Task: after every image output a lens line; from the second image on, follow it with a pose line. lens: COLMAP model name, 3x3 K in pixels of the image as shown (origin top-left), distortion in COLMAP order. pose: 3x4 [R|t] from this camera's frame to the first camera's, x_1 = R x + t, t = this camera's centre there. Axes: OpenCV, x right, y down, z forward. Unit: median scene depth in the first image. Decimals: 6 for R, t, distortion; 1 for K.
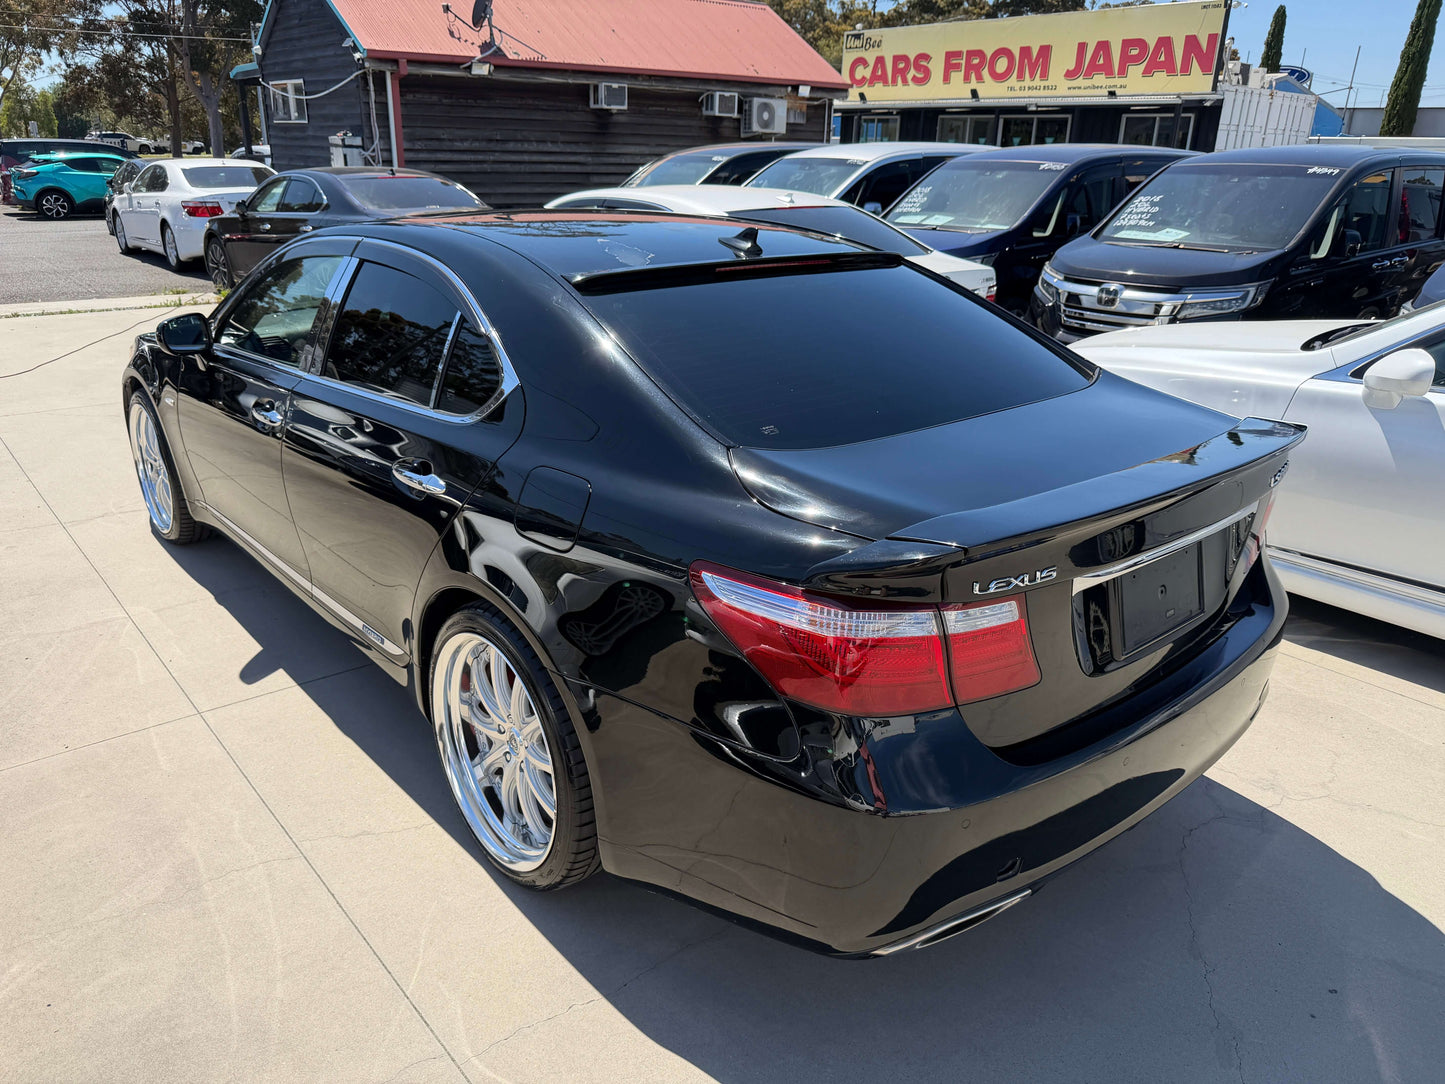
lens RADIAL K [[1023.5, 0, 722.5], [0, 1023.5, 542.0], [0, 0, 1]] dist [0.043500, -0.044302]
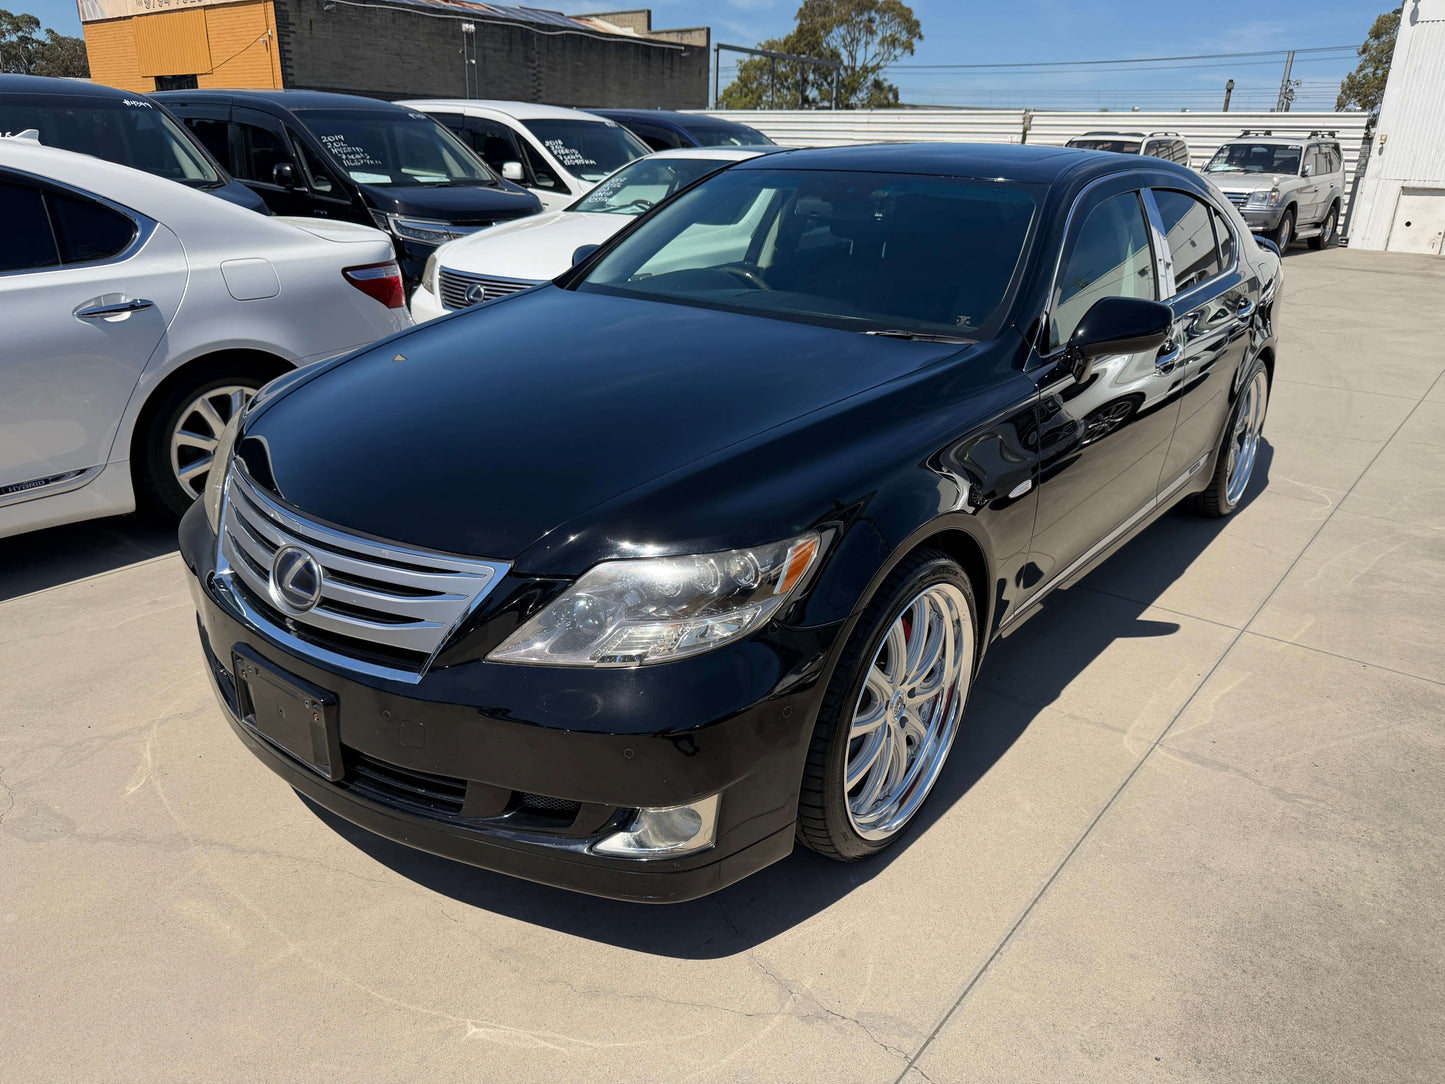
lens RADIAL K [[1023.5, 0, 722.5], [0, 1023.5, 542.0], [0, 0, 1]] dist [0.043500, -0.044302]
pose [[-0.197004, -0.370885, 0.907542, -1.245330], [0.303859, 0.857003, 0.416192, -0.482056], [-0.932126, 0.357756, -0.056136, 1.430090]]
